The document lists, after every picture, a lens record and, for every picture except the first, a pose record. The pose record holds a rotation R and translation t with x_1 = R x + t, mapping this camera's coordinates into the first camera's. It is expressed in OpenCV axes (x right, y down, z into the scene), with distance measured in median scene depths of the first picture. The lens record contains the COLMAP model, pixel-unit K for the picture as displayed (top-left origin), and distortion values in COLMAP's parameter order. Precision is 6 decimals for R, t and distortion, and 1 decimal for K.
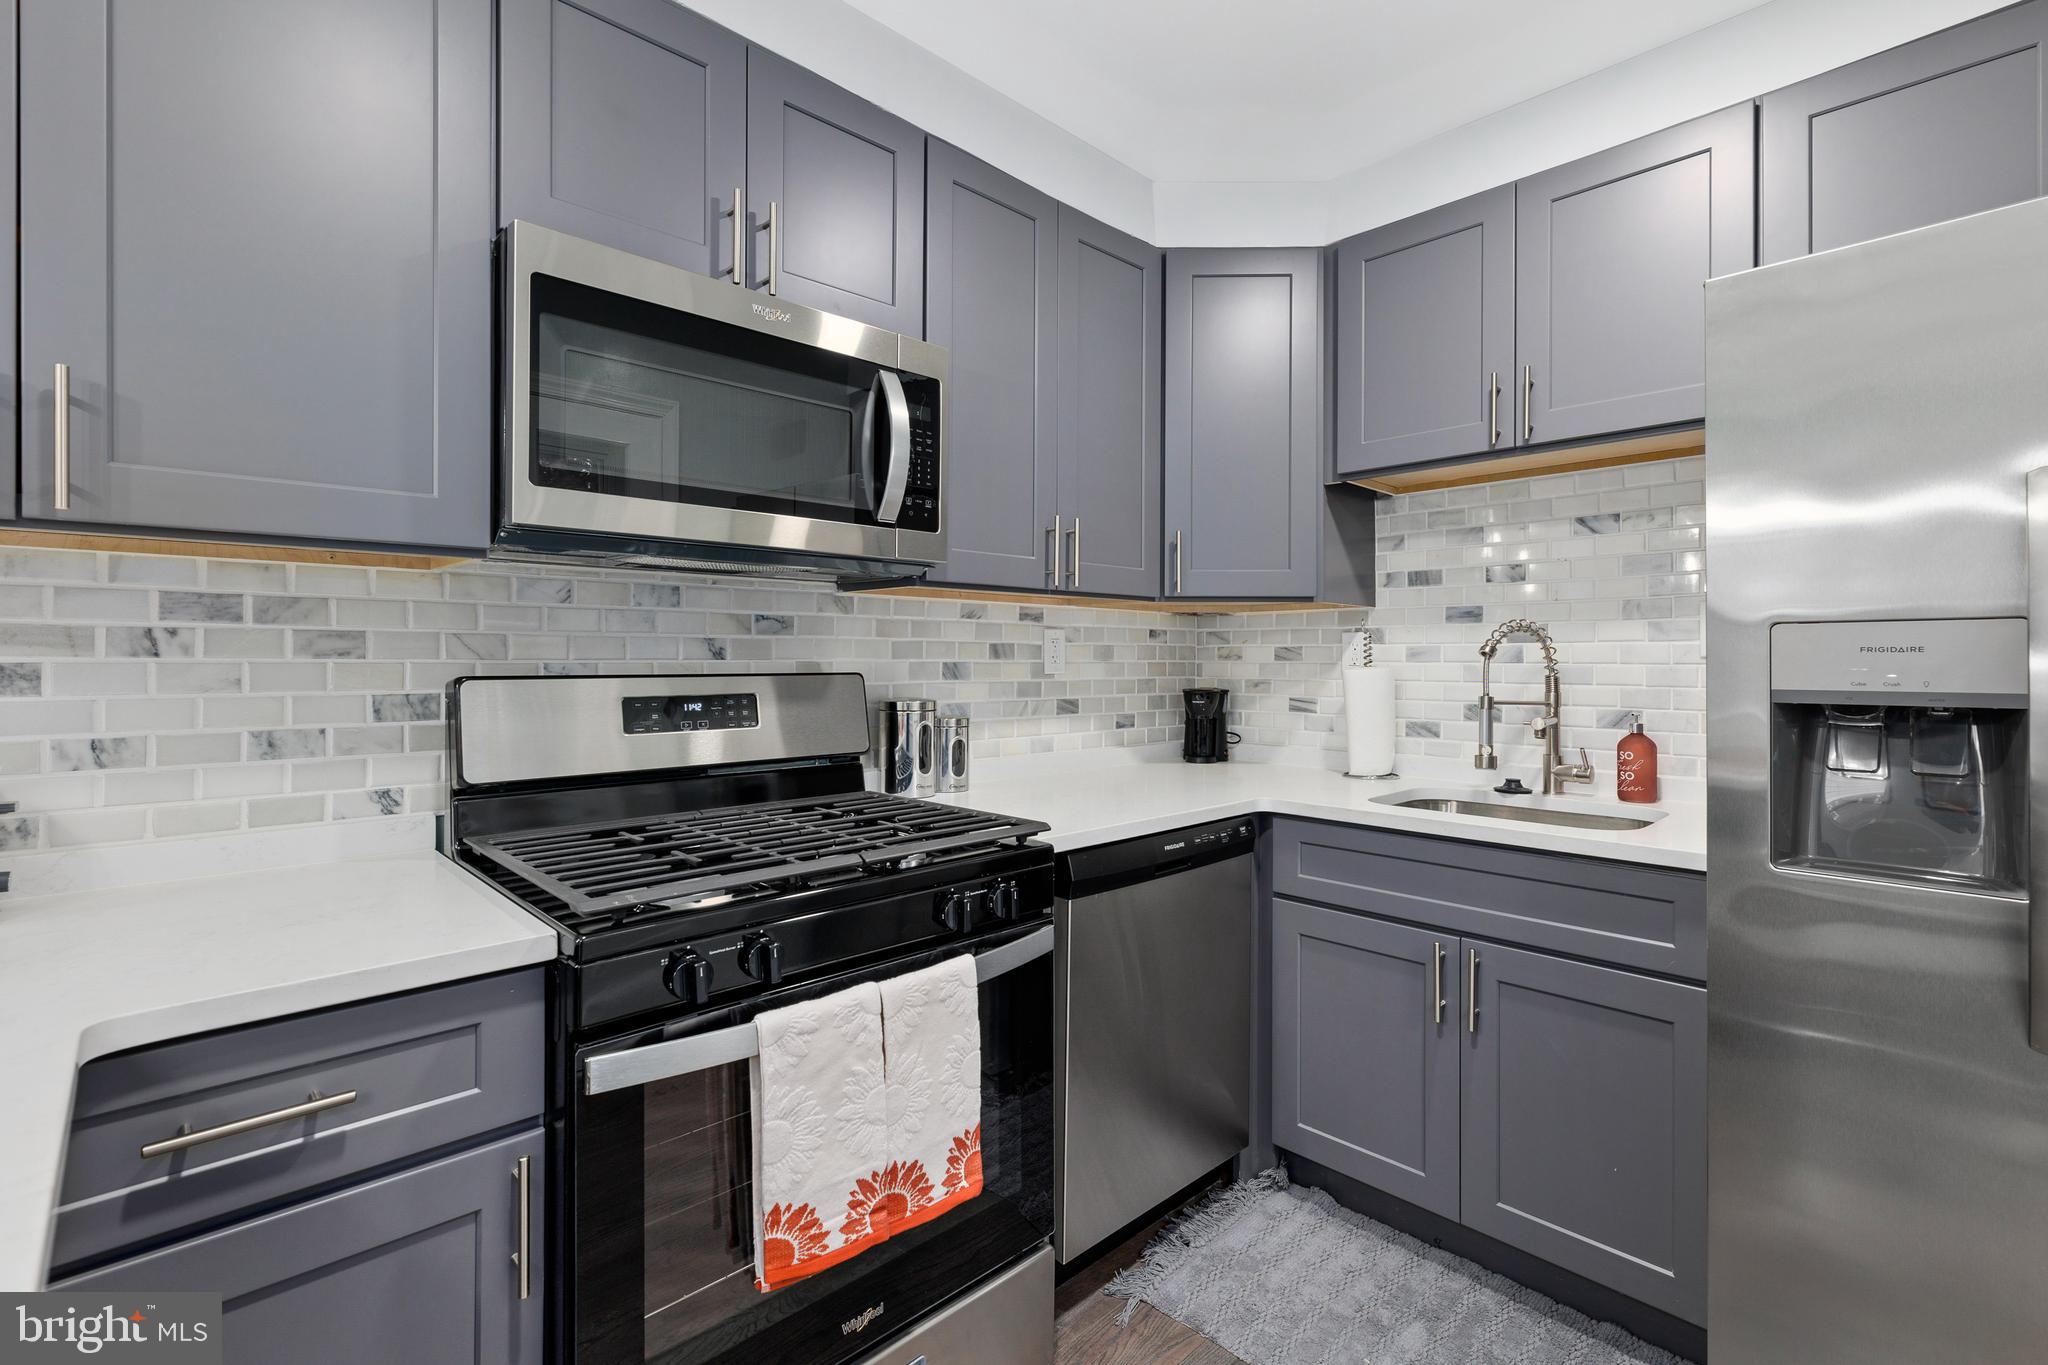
lens RADIAL K [[919.2, 0, 1010.8], [0, 919.2, 657.8], [0, 0, 1]] dist [-0.000629, -0.000205]
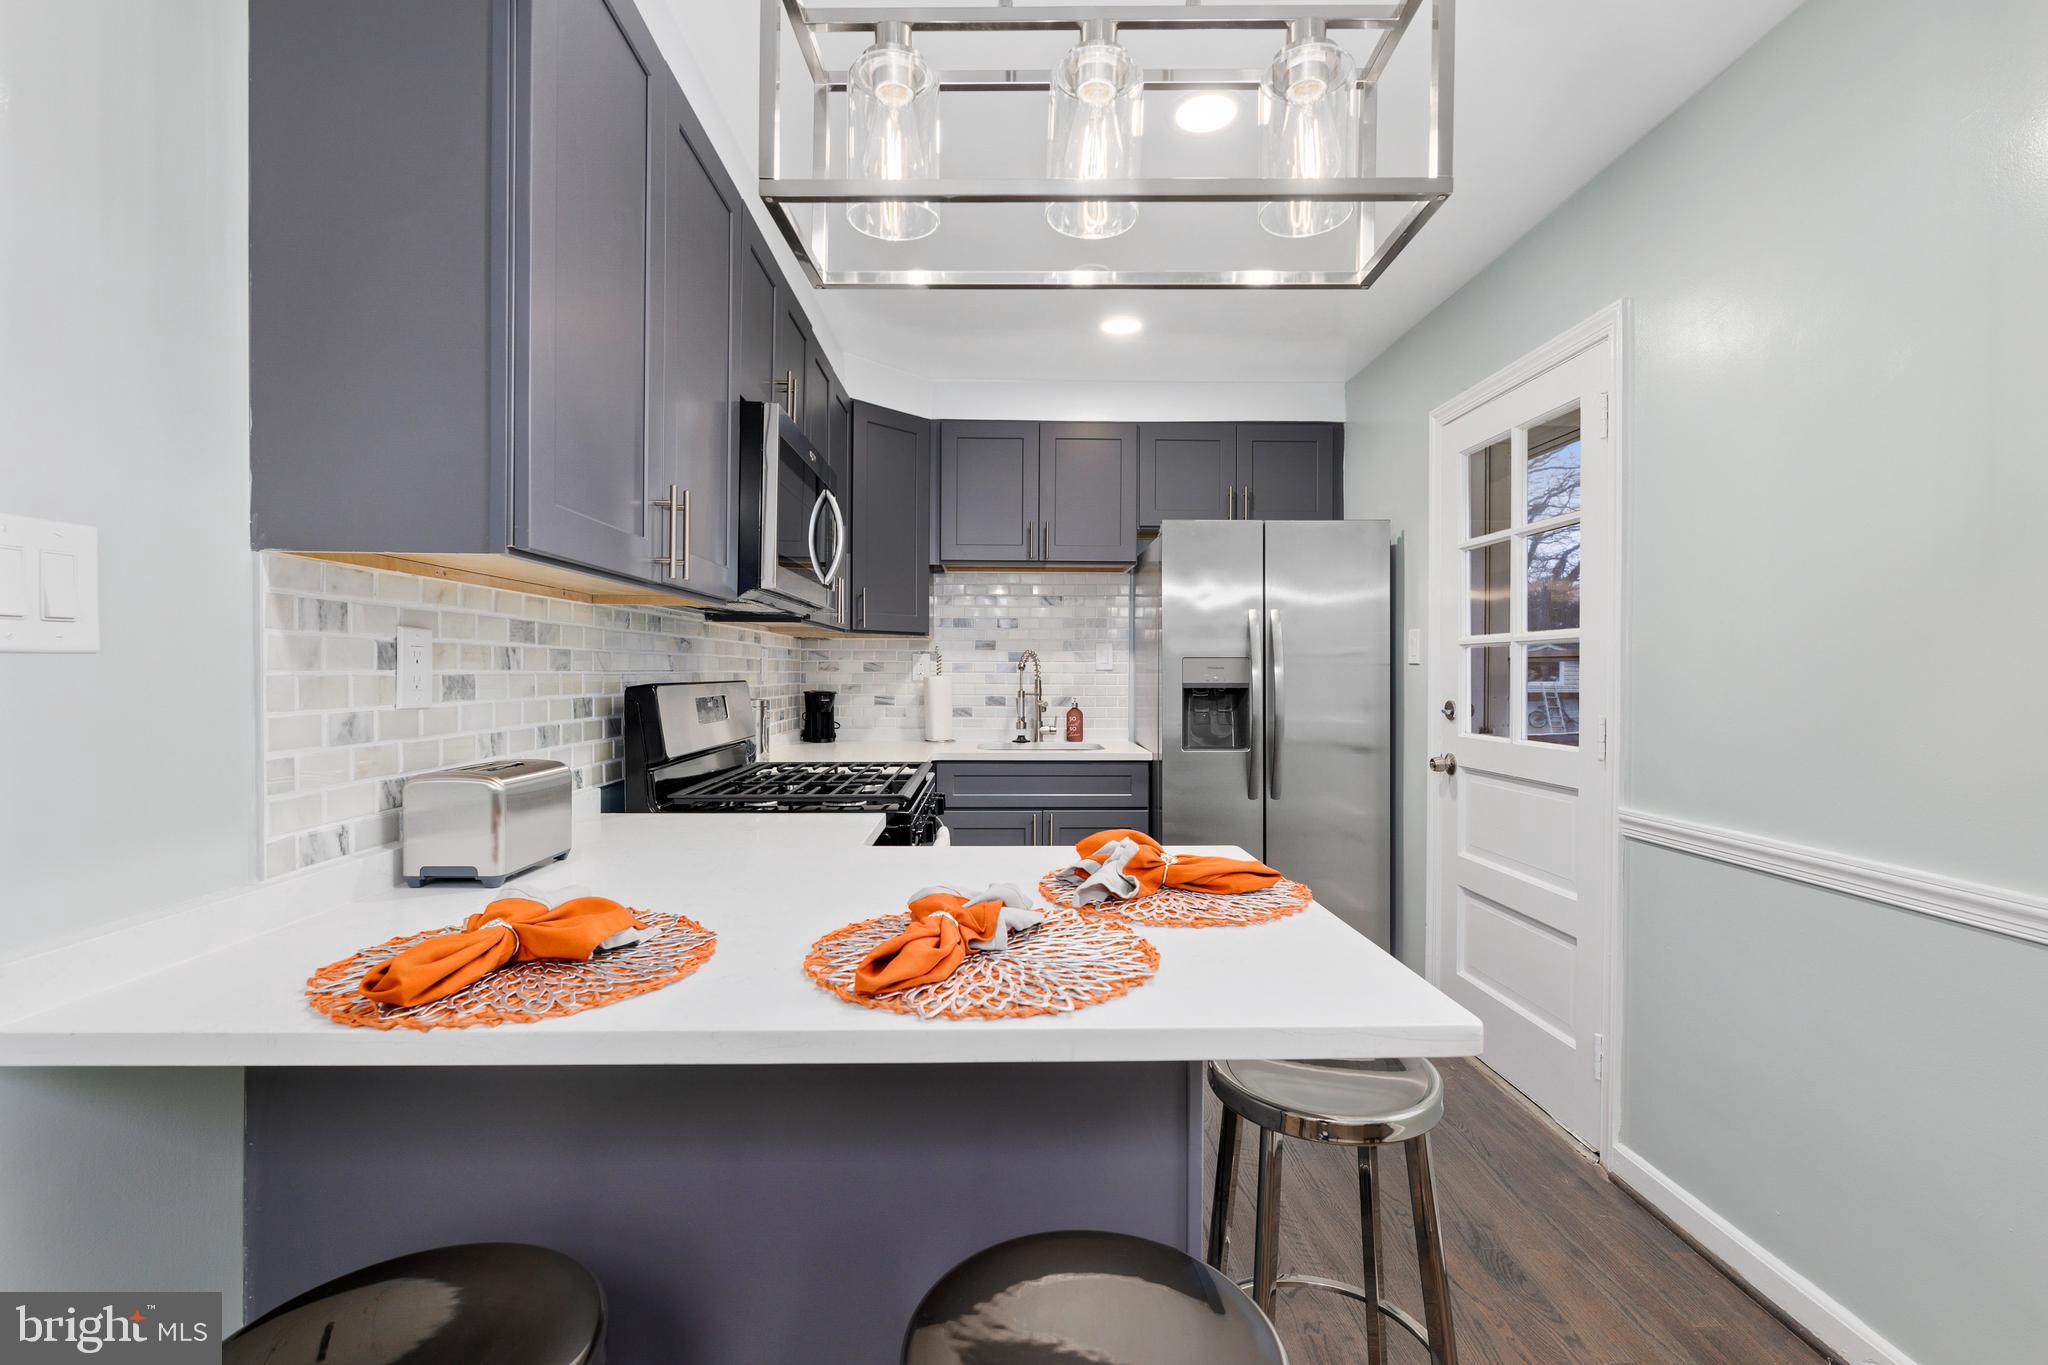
lens RADIAL K [[913.1, 0, 1014.2], [0, 913.1, 678.2], [0, 0, 1]] dist [0.001068, 0.000071]
pose [[0.674638, -0.005864, 0.738125, -0.866314], [-0.002623, 0.999943, 0.010342, -0.002648], [-0.738144, -0.008913, 0.674585, -0.246423]]
